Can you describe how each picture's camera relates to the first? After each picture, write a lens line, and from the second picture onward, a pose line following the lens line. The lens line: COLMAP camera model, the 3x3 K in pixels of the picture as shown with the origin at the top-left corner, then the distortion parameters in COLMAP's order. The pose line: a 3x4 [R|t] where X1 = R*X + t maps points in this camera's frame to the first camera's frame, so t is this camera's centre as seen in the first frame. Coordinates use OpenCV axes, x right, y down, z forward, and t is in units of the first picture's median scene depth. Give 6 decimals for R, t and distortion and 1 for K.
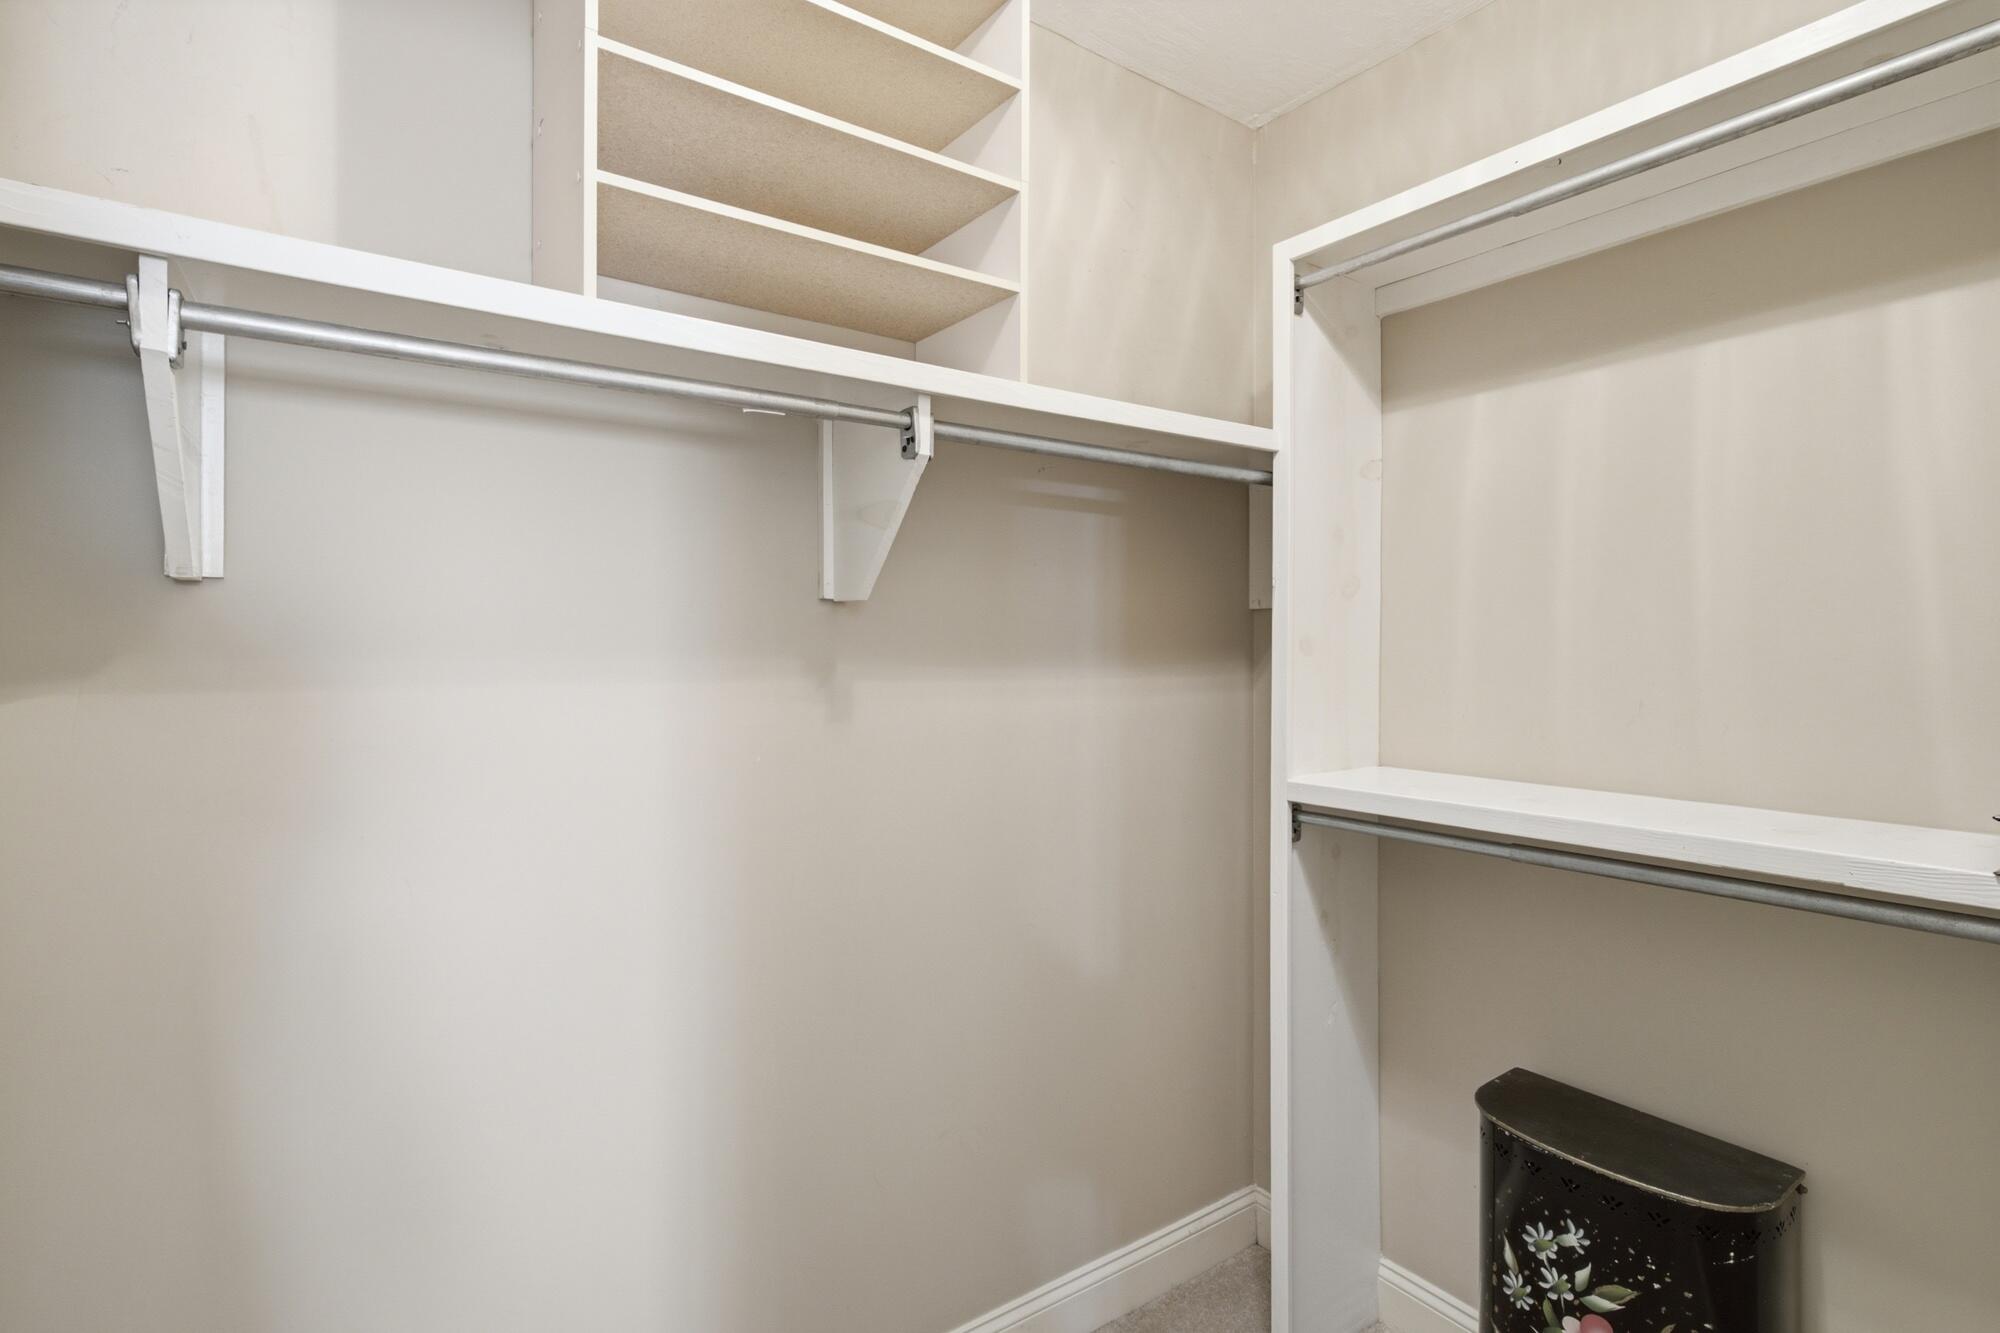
lens RADIAL K [[967.2, 0, 1005.4], [0, 967.2, 643.4], [0, 0, 1]] dist [0.001276, -0.000765]
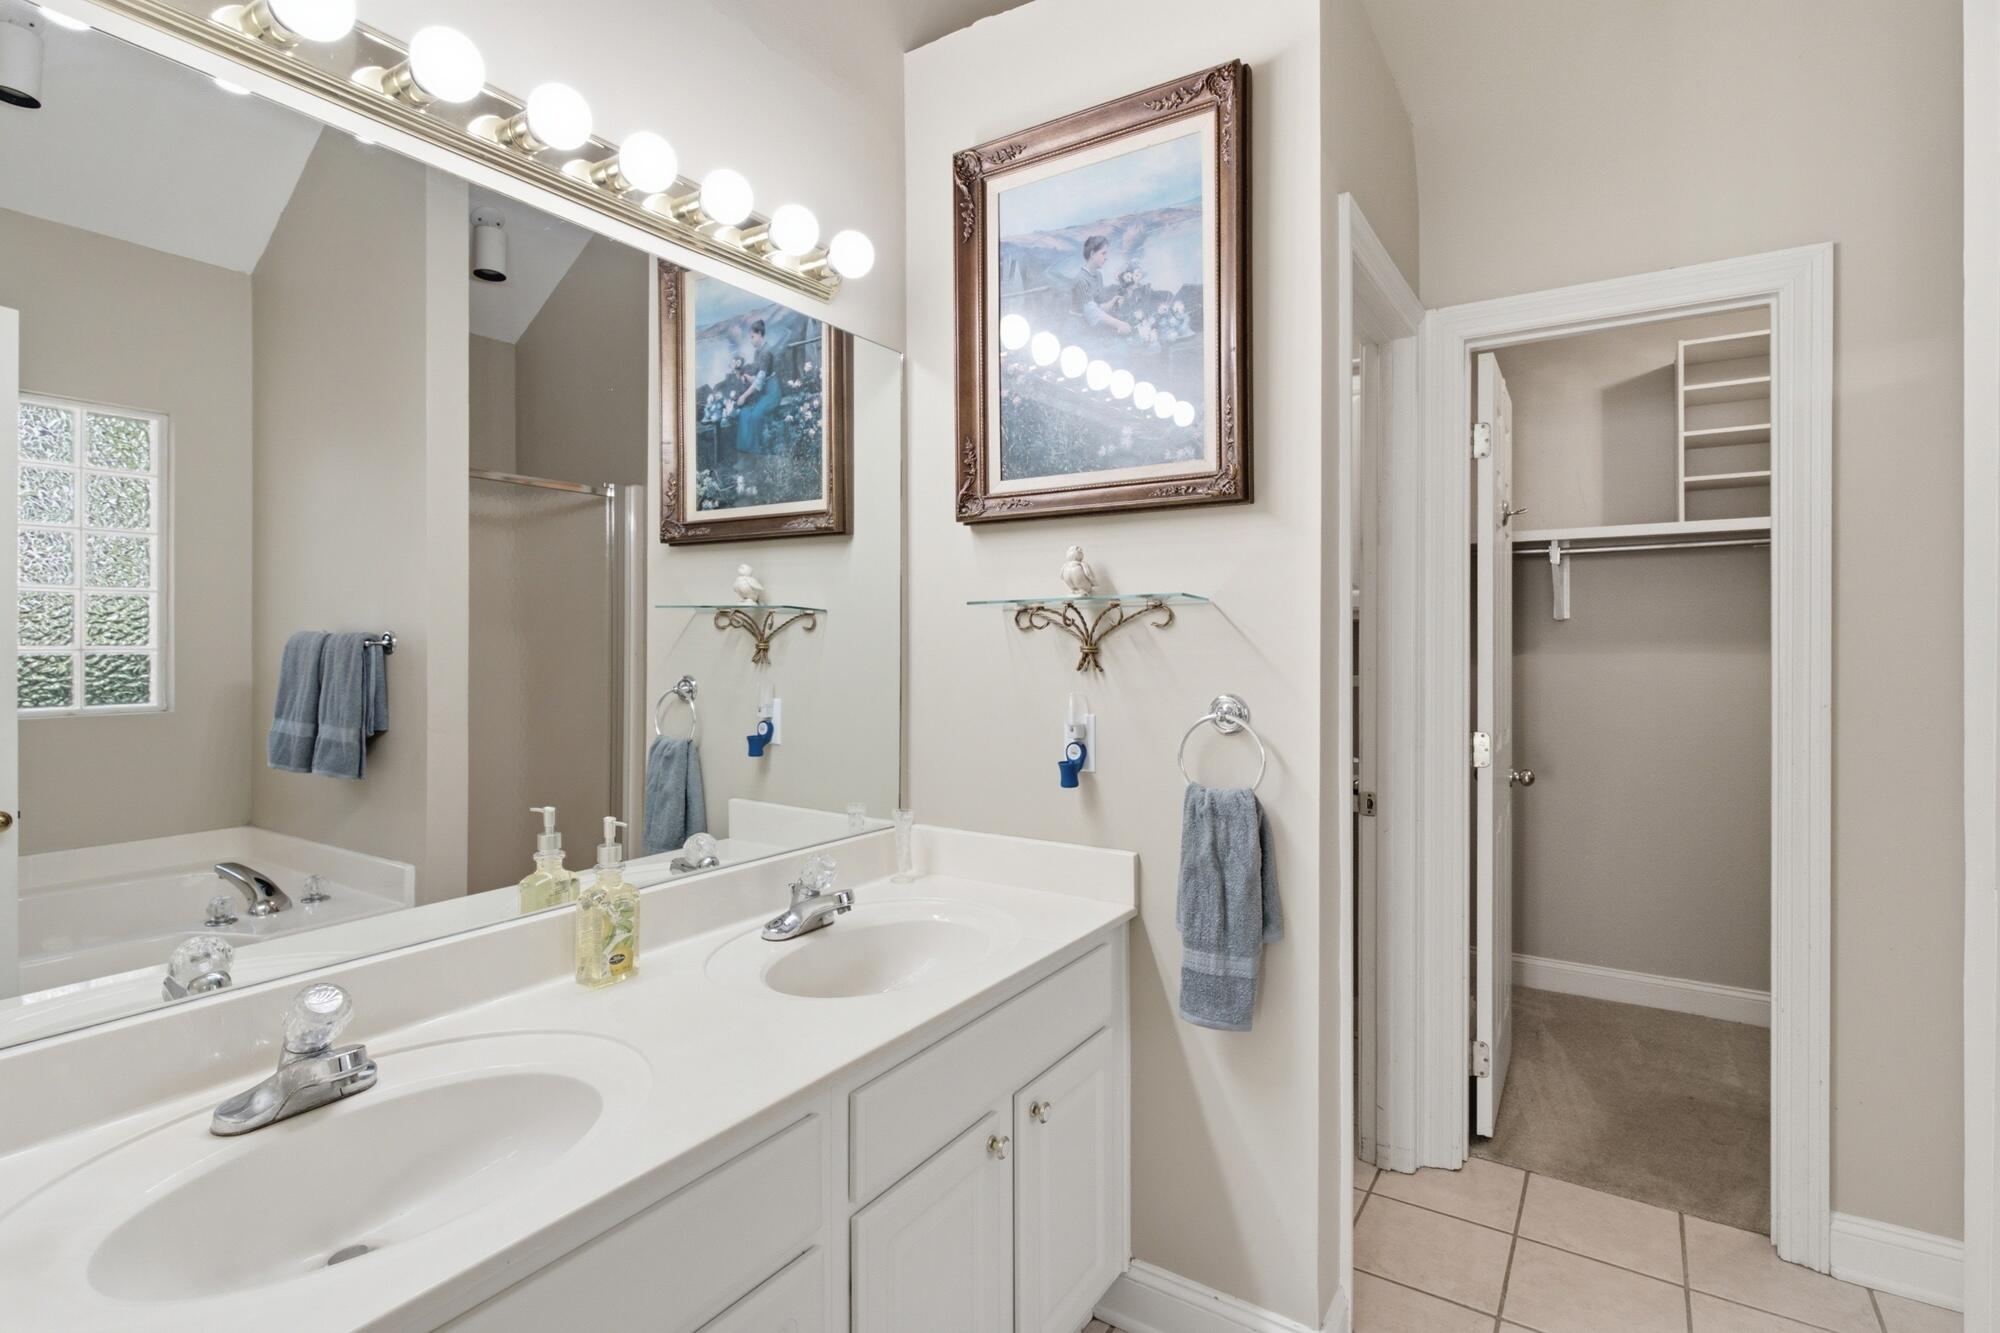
lens RADIAL K [[967.2, 0, 1005.4], [0, 967.2, 643.4], [0, 0, 1]] dist [0.001276, -0.000765]
pose [[0.371206, -0.003216, -0.928545, 1.858356], [0.008776, 0.999961, 0.000045, -0.001833], [0.928509, -0.008165, 0.371220, -2.429176]]
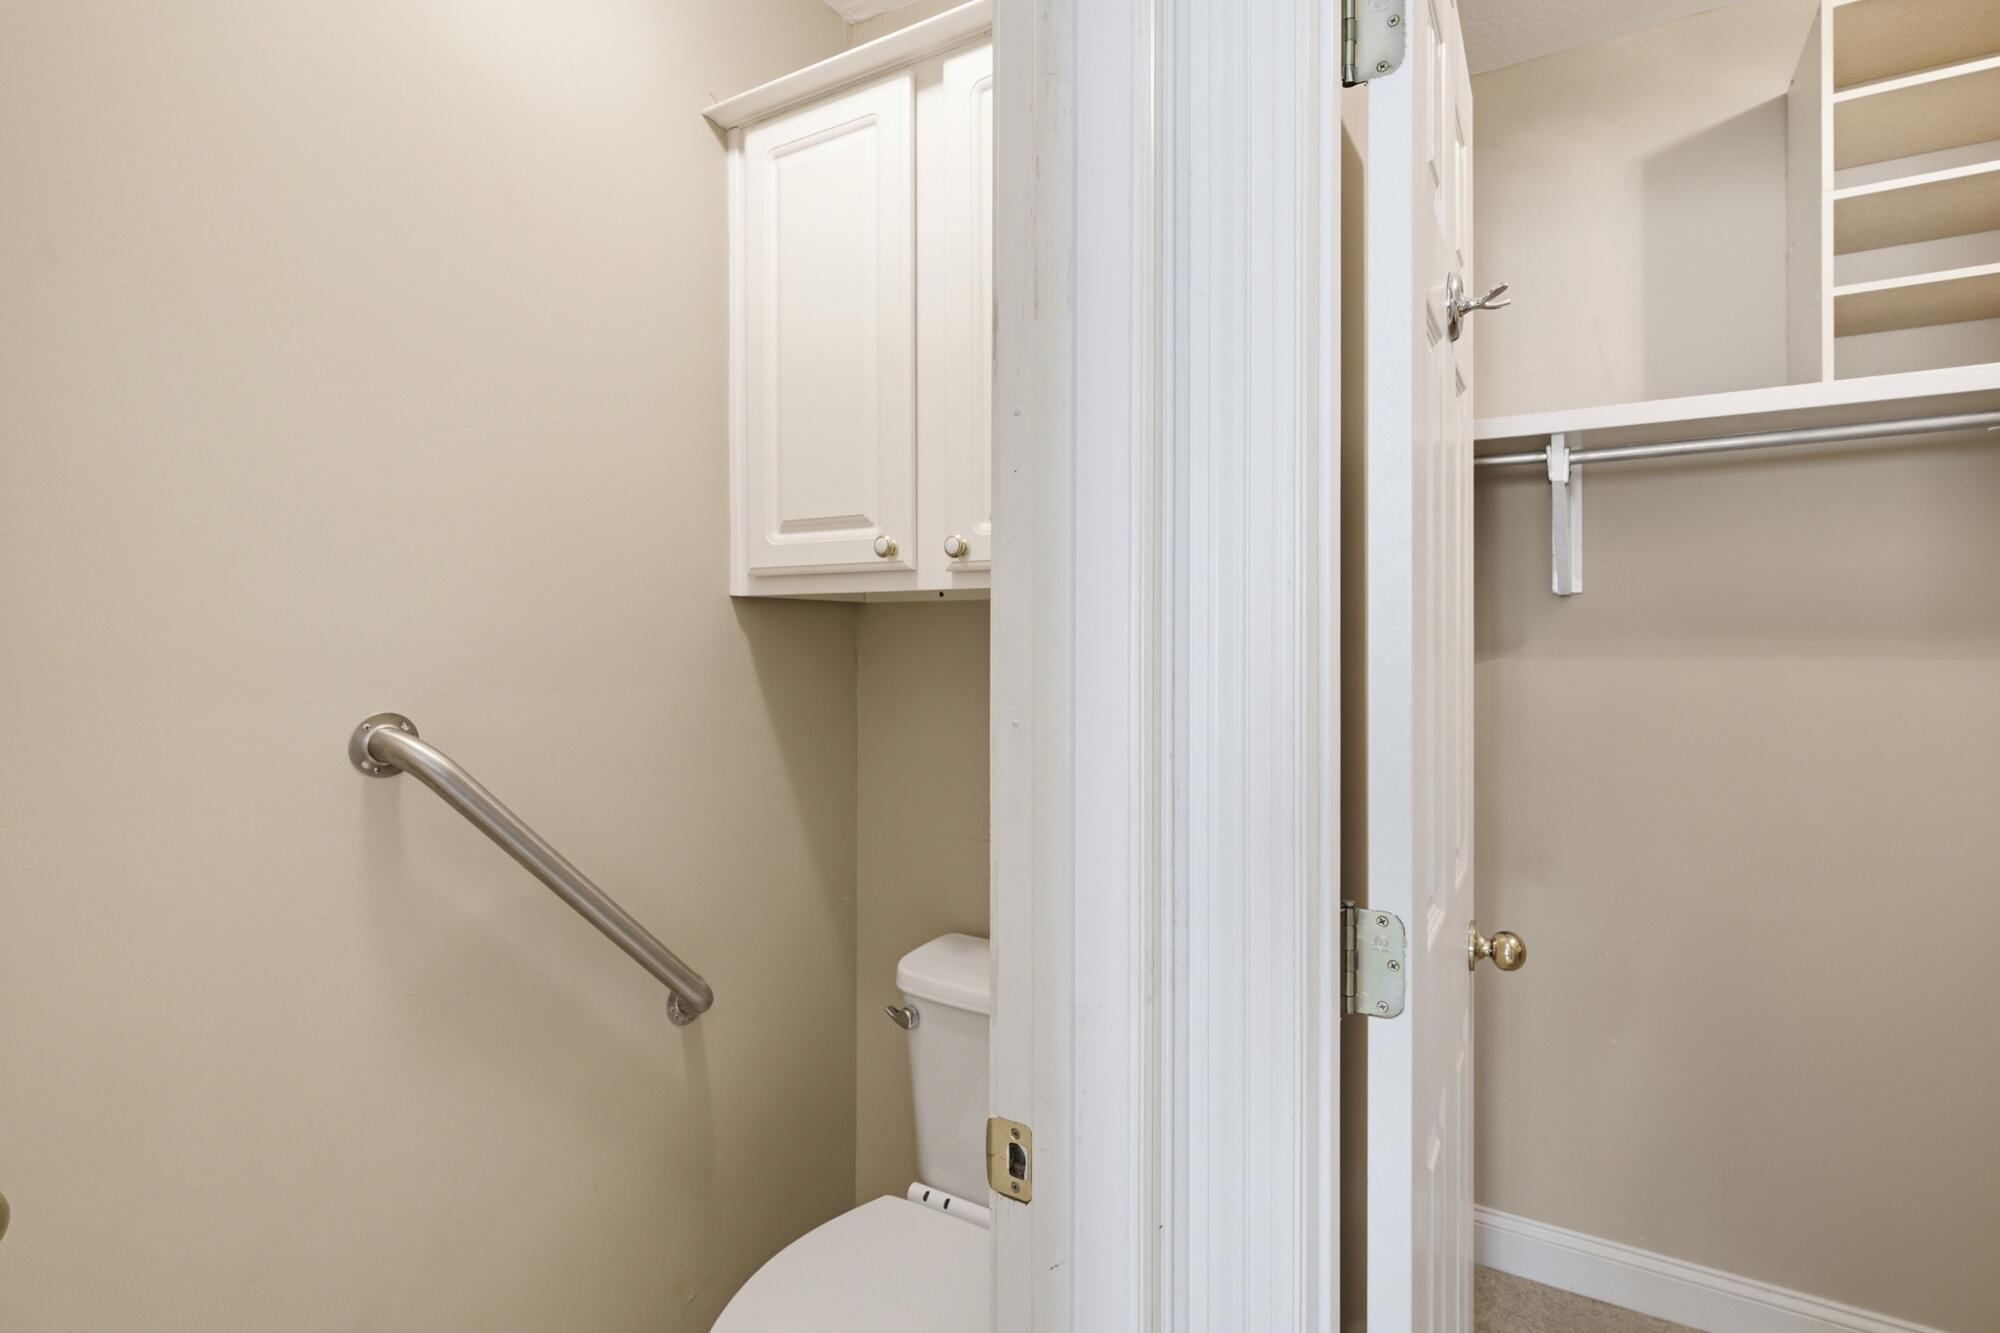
lens RADIAL K [[967.2, 0, 1005.4], [0, 967.2, 643.4], [0, 0, 1]] dist [0.001276, -0.000765]
pose [[0.396061, -0.000569, -0.918224, 0.462109], [0.009872, 0.999945, 0.003638, 0.007465], [0.918171, -0.010505, 0.396044, -0.785355]]
